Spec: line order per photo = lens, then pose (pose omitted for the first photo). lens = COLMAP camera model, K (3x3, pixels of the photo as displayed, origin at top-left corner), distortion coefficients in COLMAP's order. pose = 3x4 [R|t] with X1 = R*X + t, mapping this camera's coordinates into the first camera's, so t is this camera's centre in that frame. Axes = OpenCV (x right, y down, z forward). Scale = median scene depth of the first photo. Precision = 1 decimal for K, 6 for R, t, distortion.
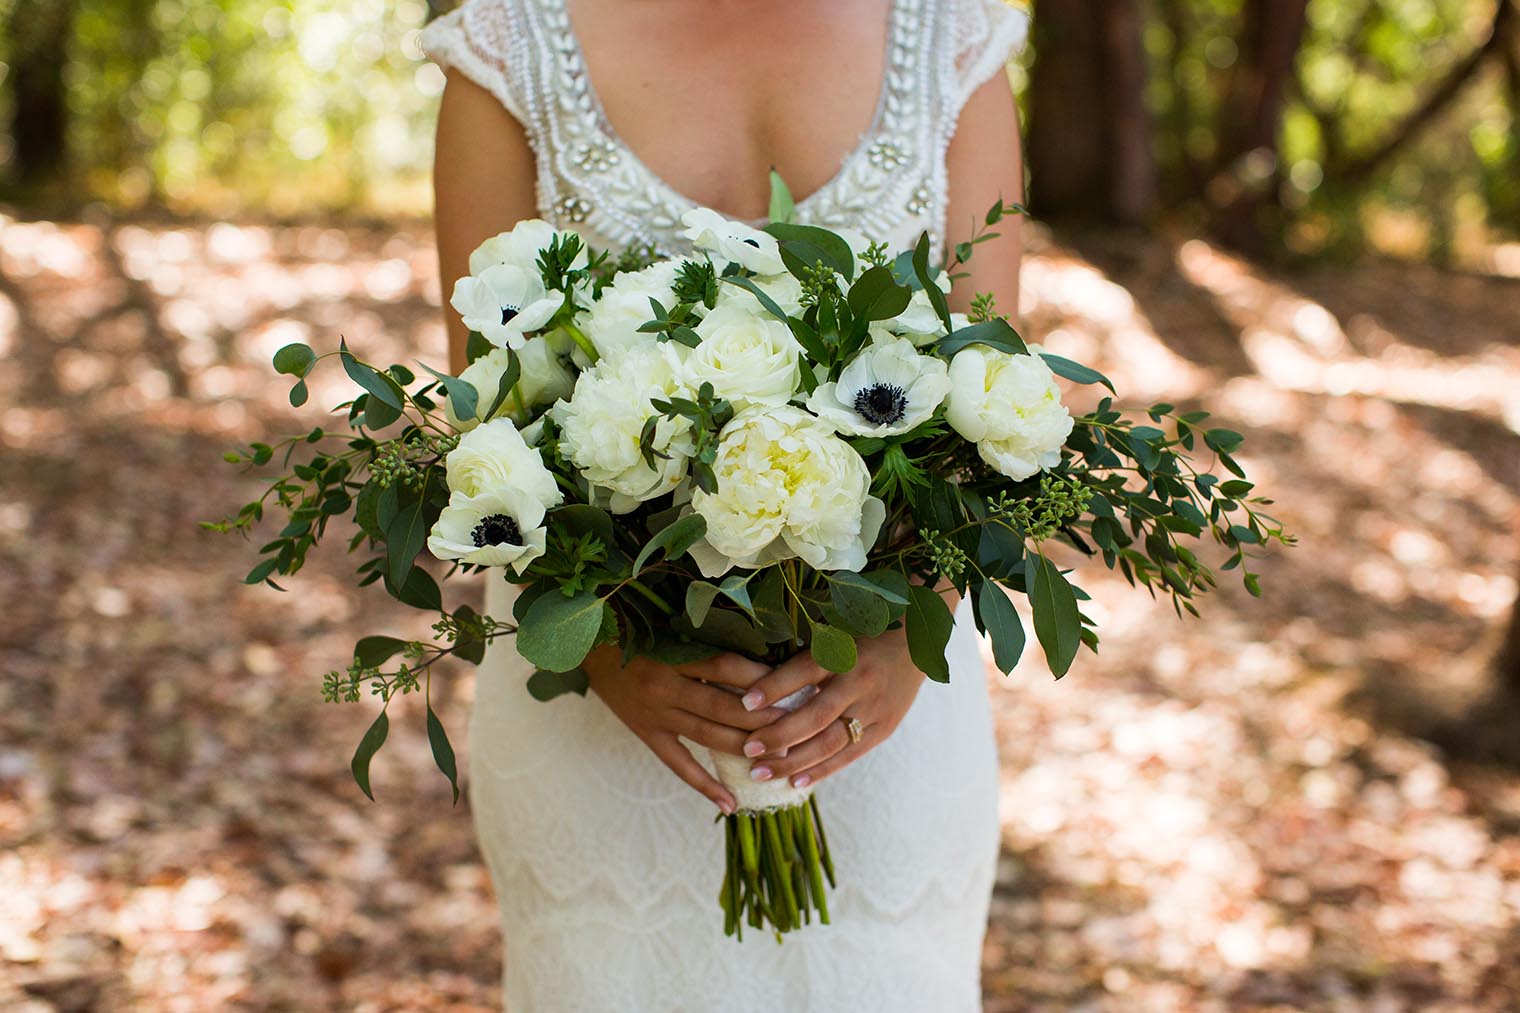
lens RADIAL K [[2214.8, 0, 760.7], [0, 2214.8, 480.5], [0, 0, 1]] dist [-0.151115, 0.232476]
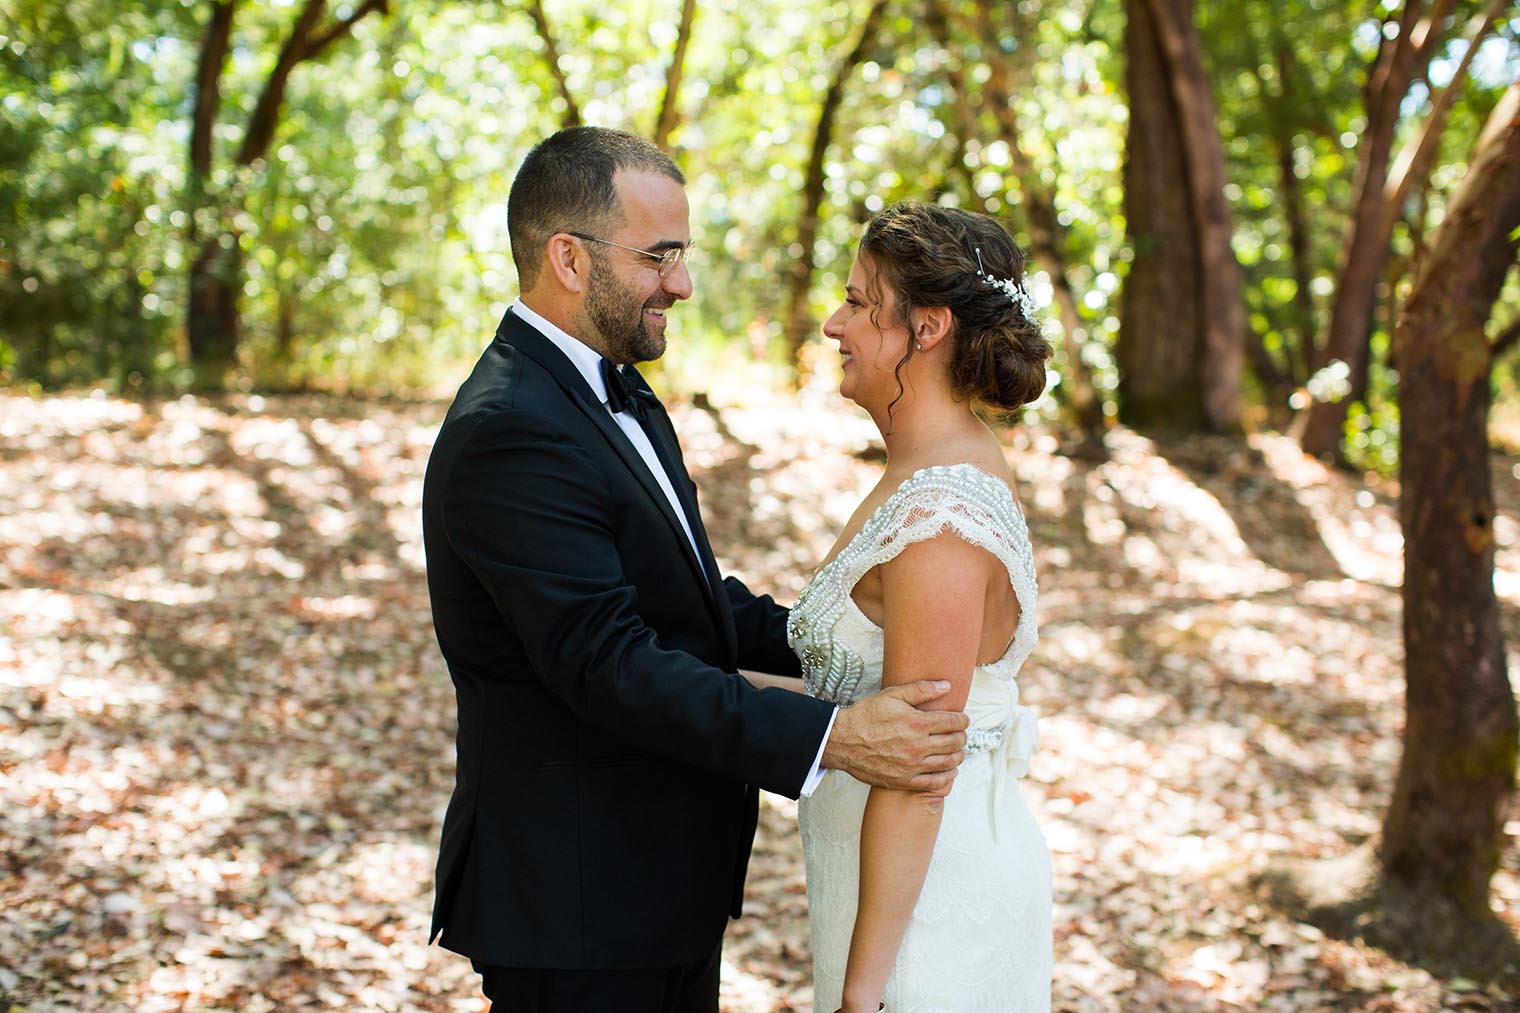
lens RADIAL K [[2214.8, 0, 760.7], [0, 2214.8, 480.5], [0, 0, 1]] dist [-0.151115, 0.232476]
pose [[0.997064, 0.016013, -0.074881, 0.042568], [-0.021501, 0.997095, -0.073072, -0.010741], [0.073493, 0.074467, 0.994512, -0.089742]]
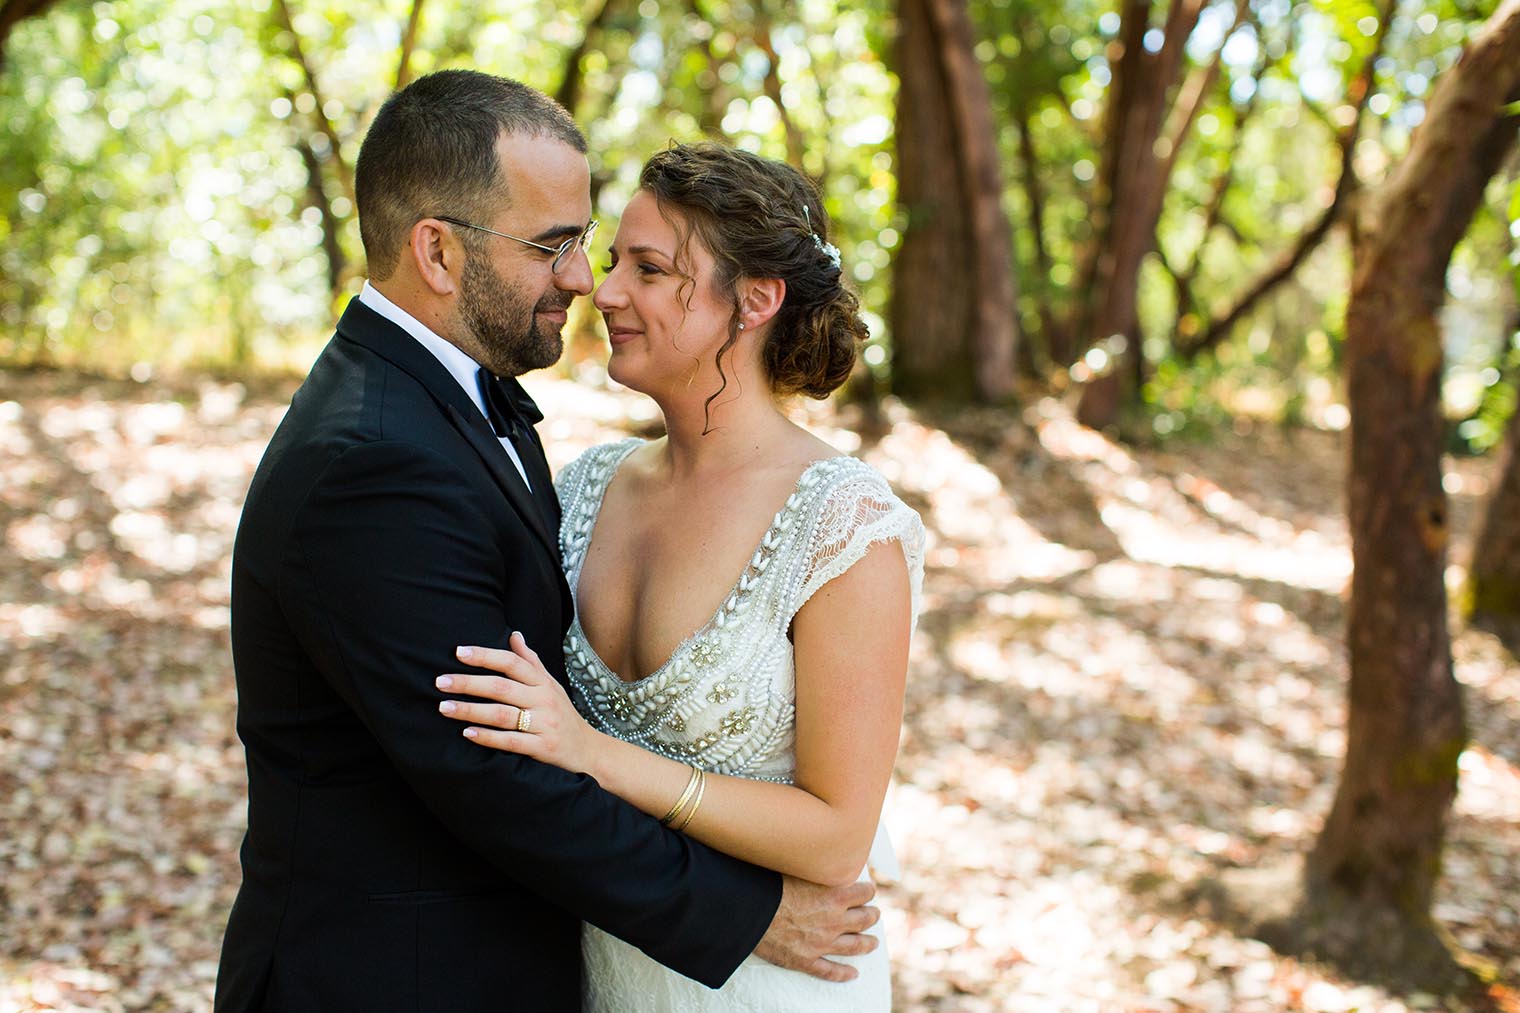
lens RADIAL K [[2214.8, 0, 760.7], [0, 2214.8, 480.5], [0, 0, 1]] dist [-0.151115, 0.232476]
pose [[0.998158, 0.006311, 0.060336, -0.007332], [-0.002738, 0.998248, -0.059113, -0.021073], [-0.060603, 0.058839, 0.996426, -0.050622]]
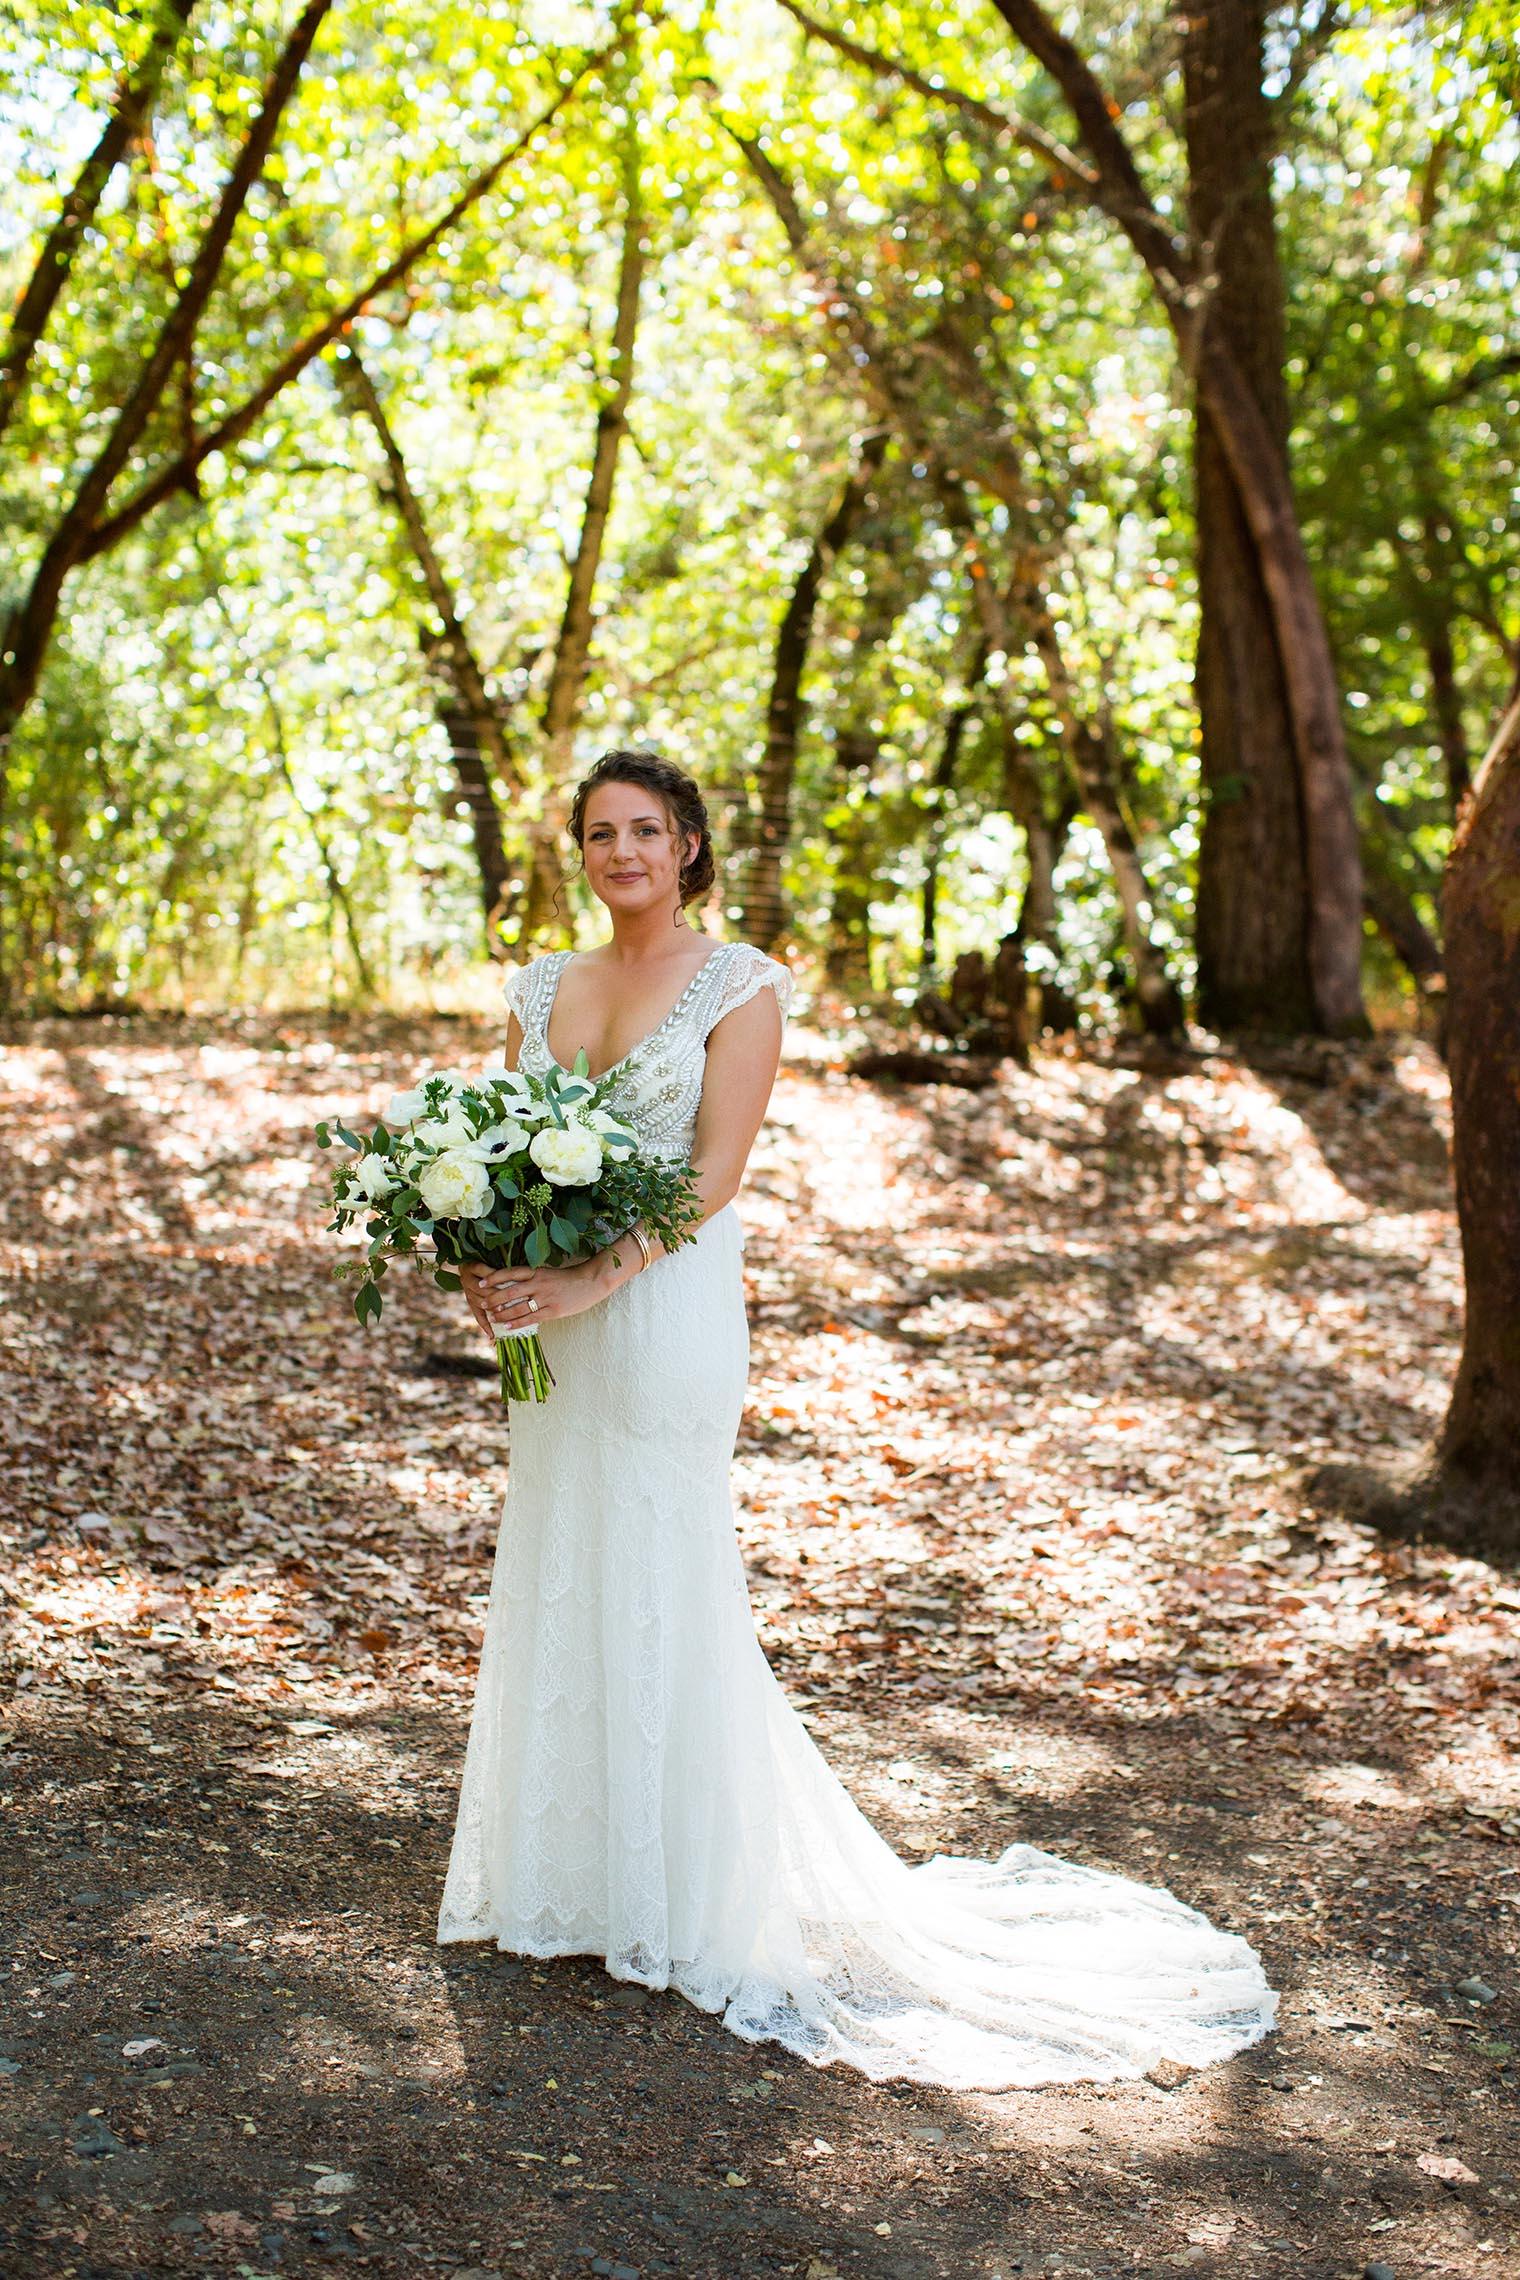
lens RADIAL K [[3322.2, 0, 760.0], [0, 3322.2, 1140.0], [0, 0, 1]] dist [-0.151115, 0.232476]
pose [[0.998282, -0.009623, -0.057798, 0.044948], [0.005219, 0.997104, -0.075866, 0.024172], [0.058360, 0.075434, 0.995441, -0.291537]]
